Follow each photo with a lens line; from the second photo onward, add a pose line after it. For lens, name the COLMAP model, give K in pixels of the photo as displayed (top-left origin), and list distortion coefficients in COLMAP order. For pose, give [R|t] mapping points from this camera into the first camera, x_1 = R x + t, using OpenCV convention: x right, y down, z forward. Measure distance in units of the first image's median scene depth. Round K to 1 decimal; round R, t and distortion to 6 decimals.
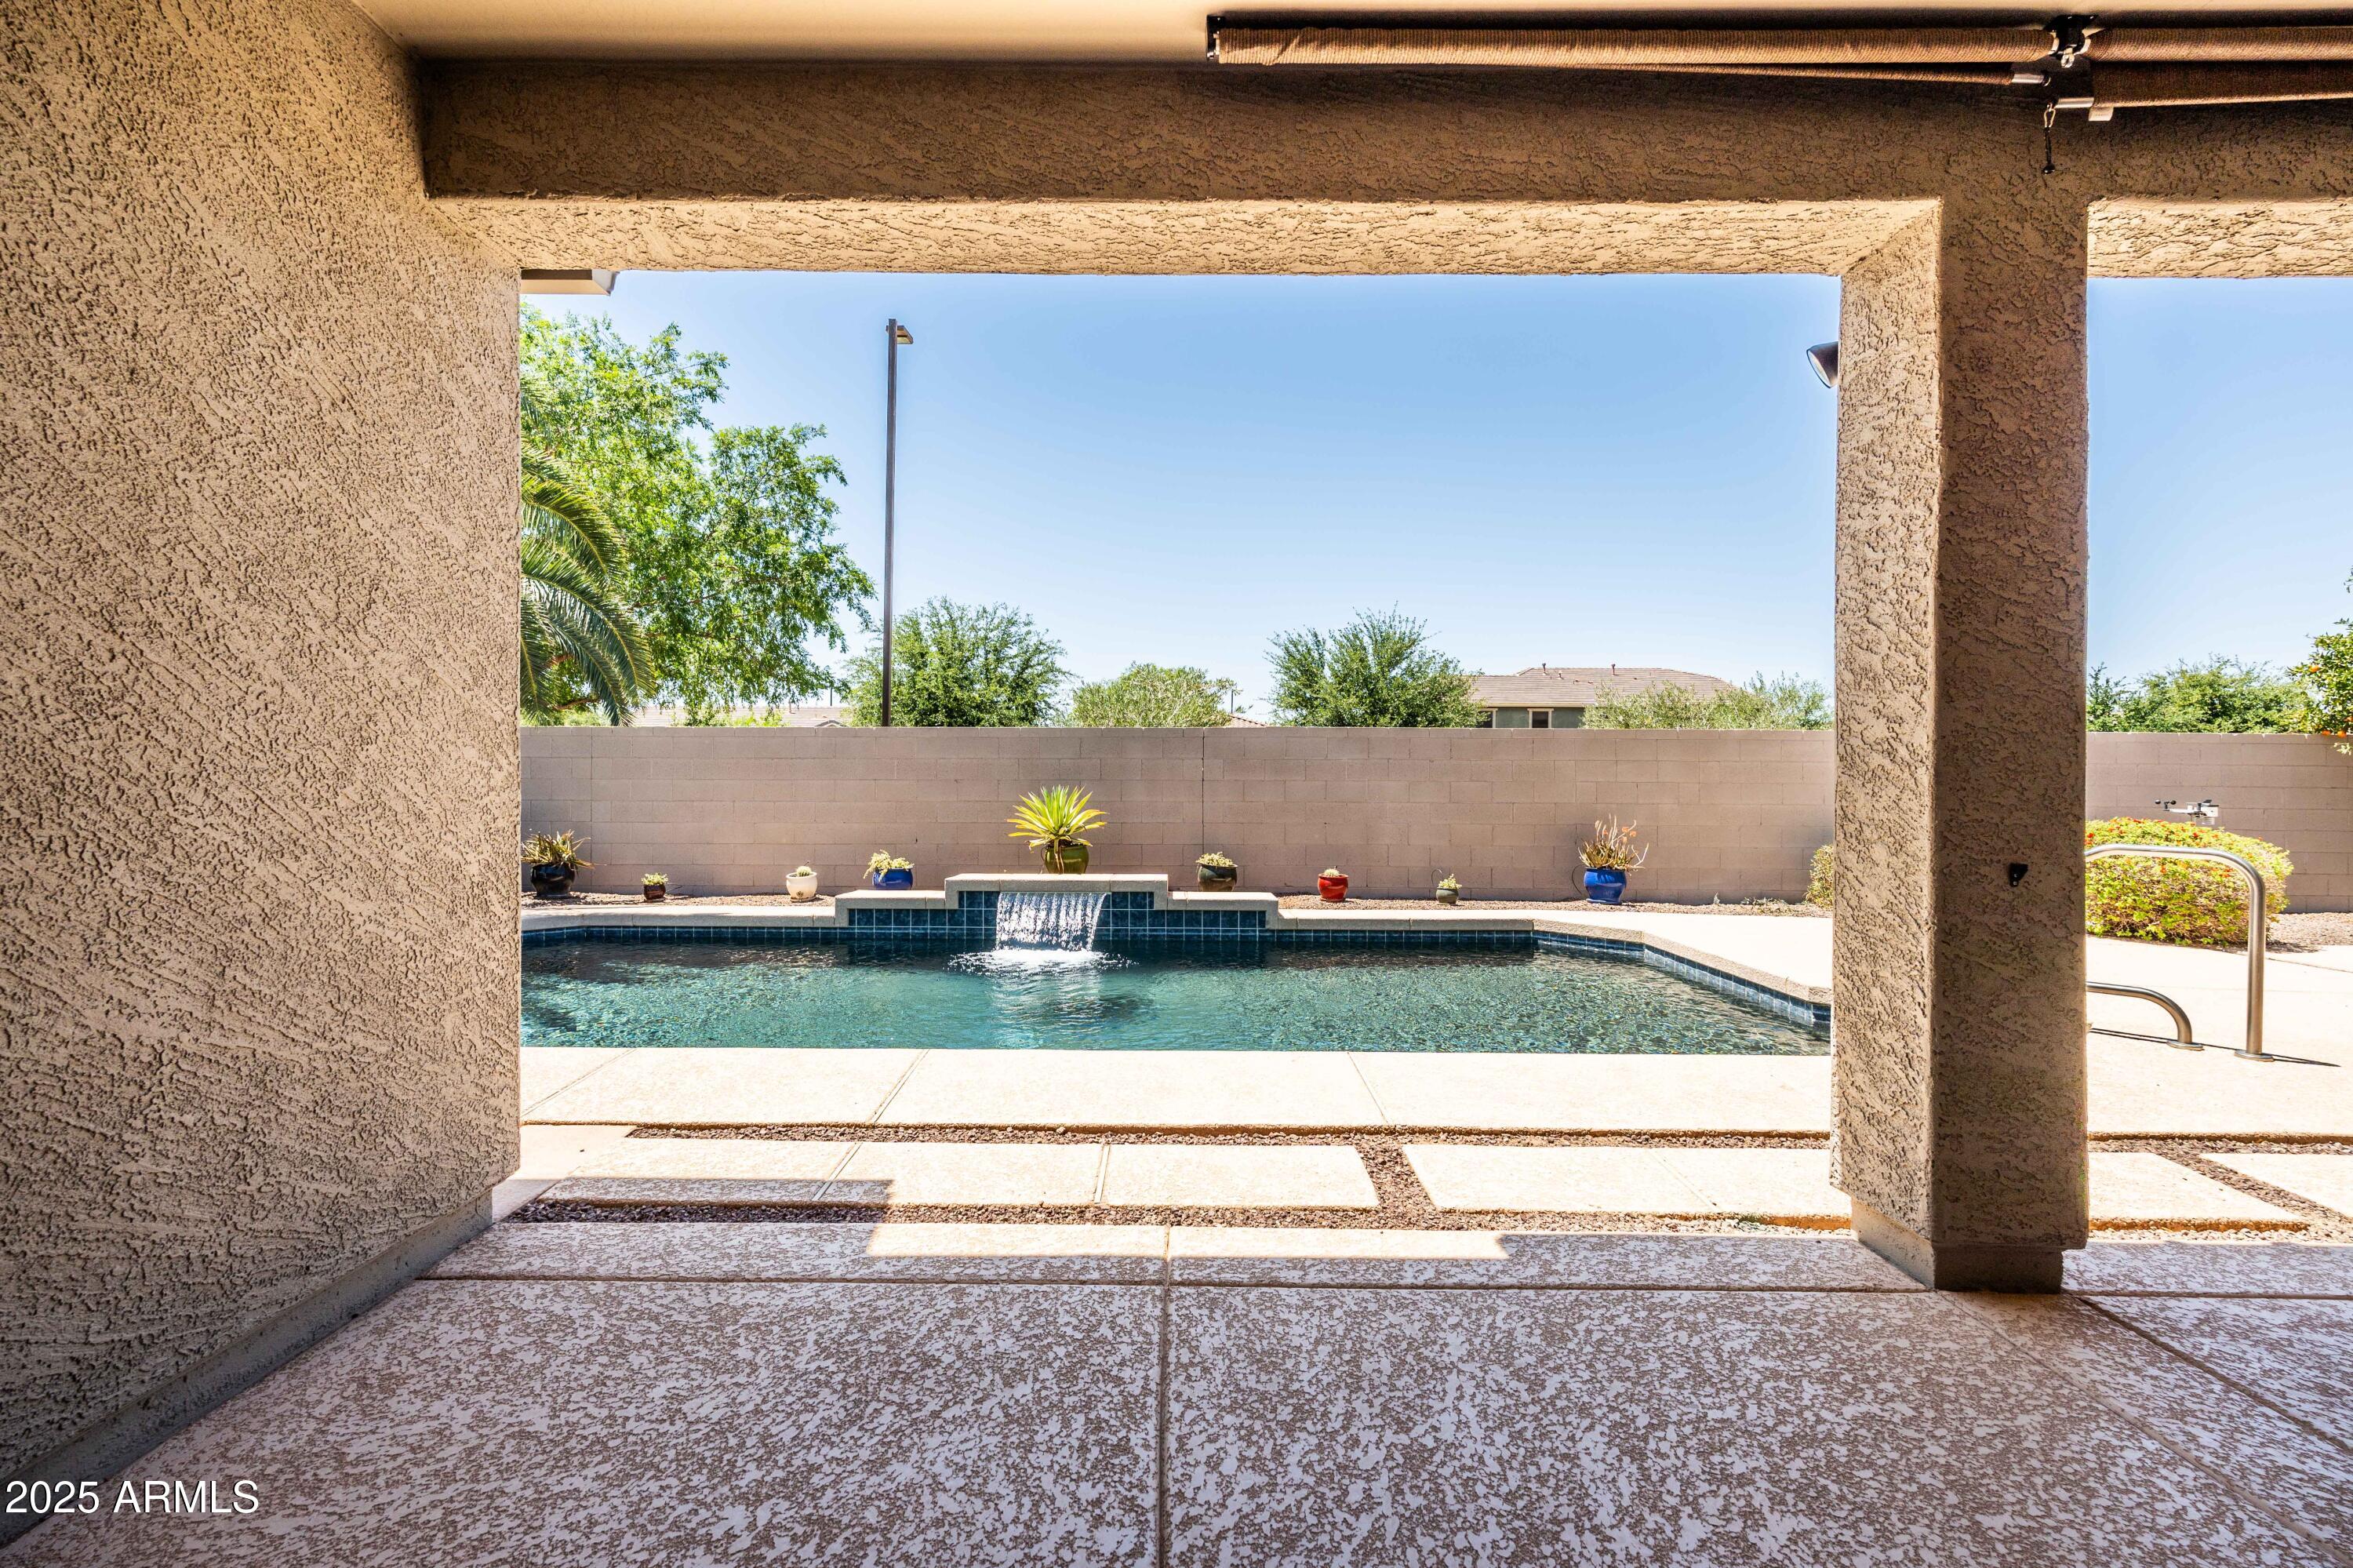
lens RADIAL K [[1021.4, 0, 1172.6], [0, 1021.4, 771.2], [0, 0, 1]] dist [-0.000124, 0.001091]
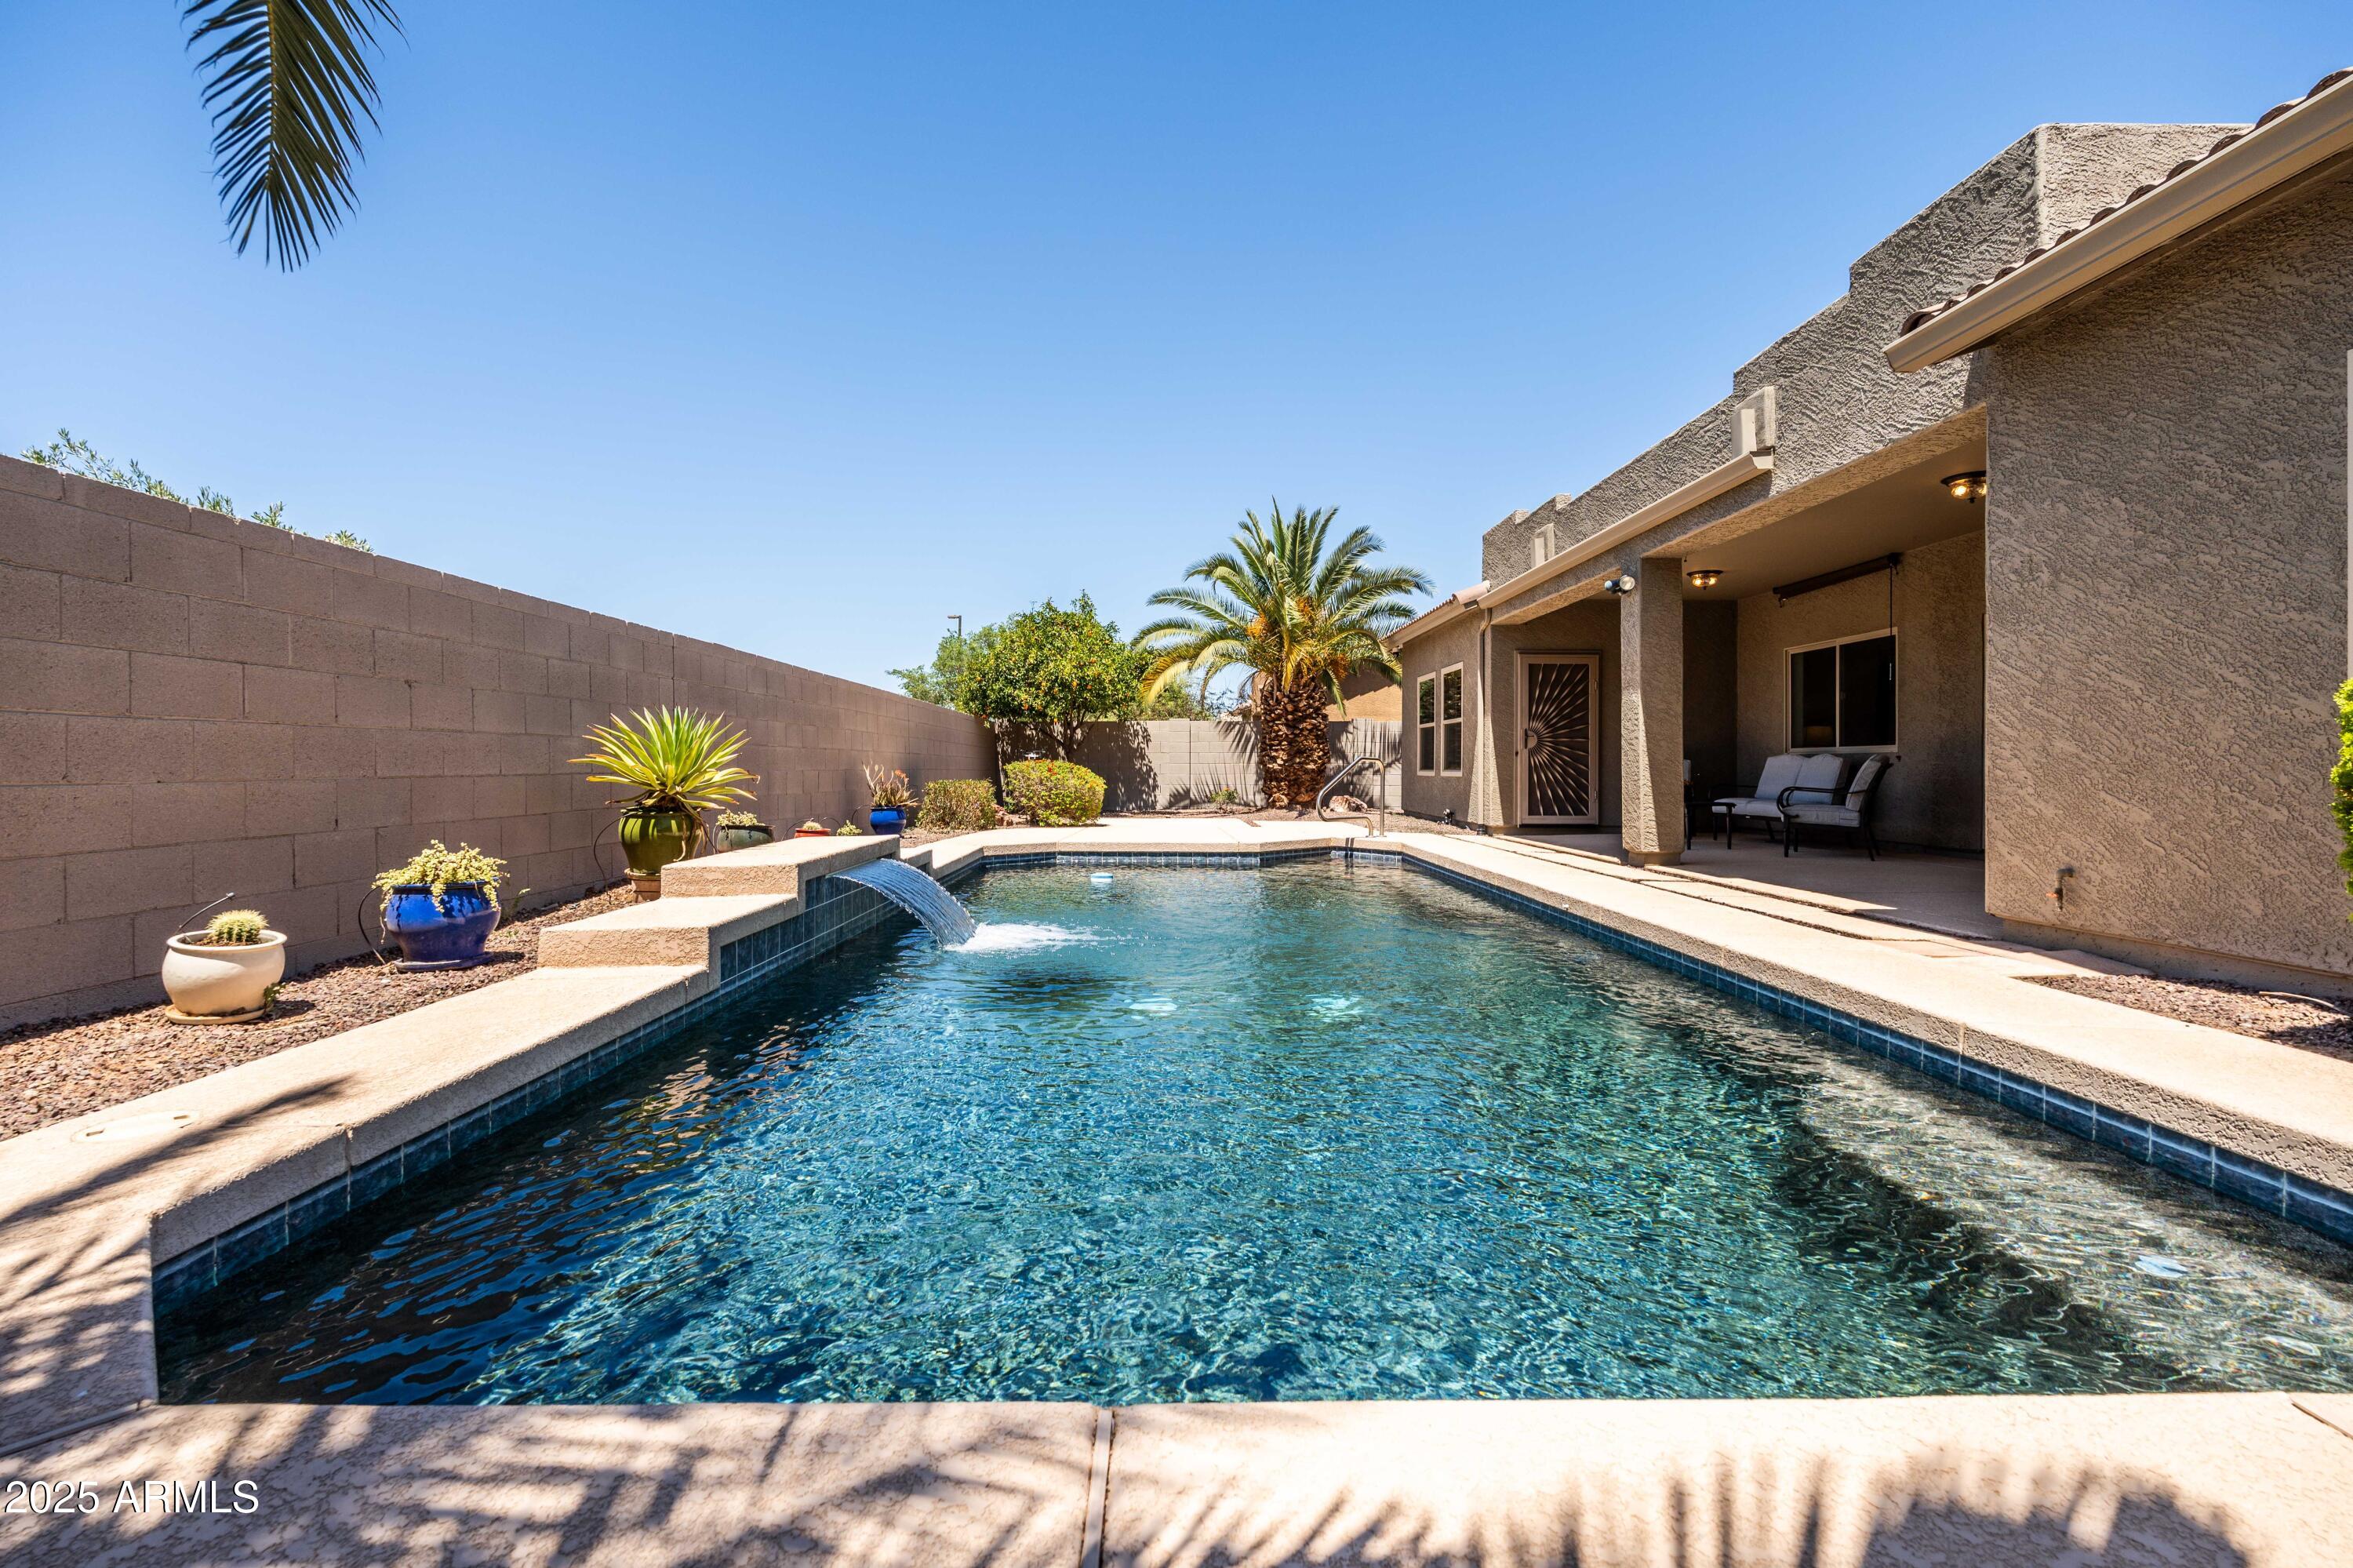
lens RADIAL K [[1023.6, 0, 1175.2], [0, 1023.6, 762.5], [0, 0, 1]] dist [0.001028, 0.000328]
pose [[-0.020867, -0.001502, 0.999781, -2.392433], [-0.011743, 0.999930, 0.001257, 0.141876], [-0.999713, -0.011714, -0.020883, 2.445696]]
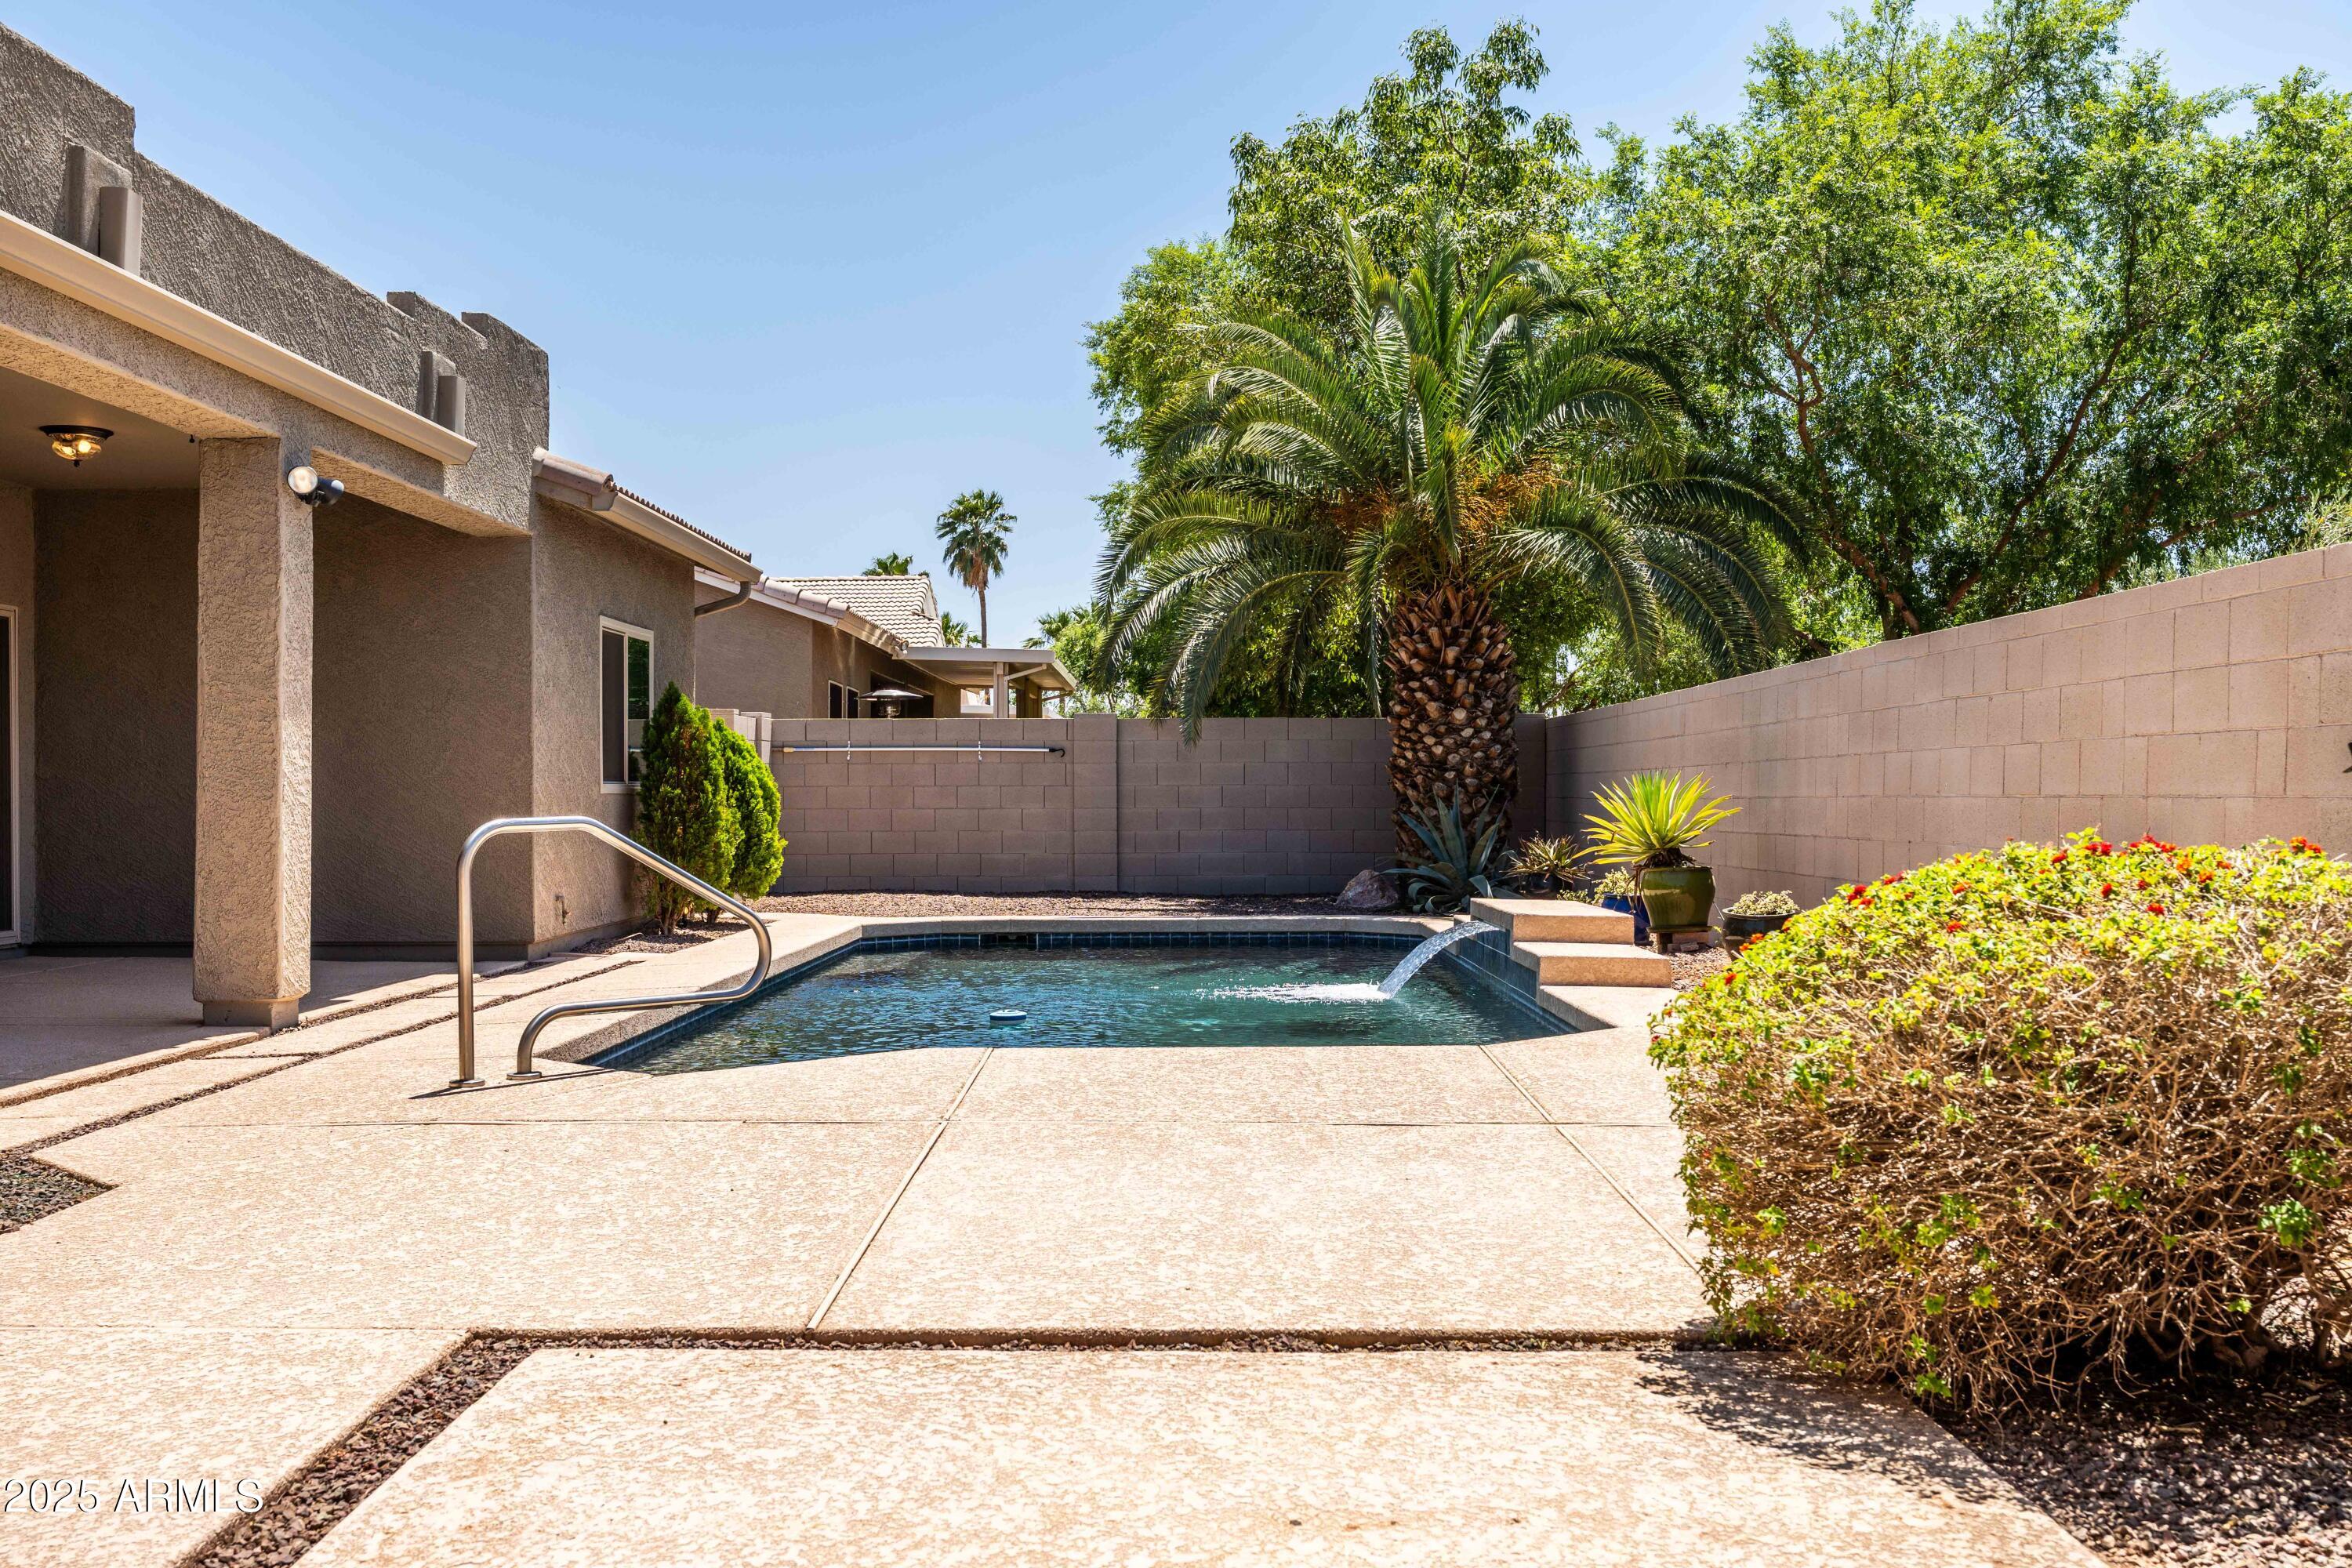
lens RADIAL K [[2290.4, 0, 1170.9], [0, 2290.4, 801.6], [0, 0, 1]] dist [-0.003420, -0.010563]
pose [[0.005929, -0.003070, -0.999978, 4.344361], [0.010591, 0.999939, -0.003007, 0.113340], [0.999926, -0.010573, 0.005962, 2.358921]]
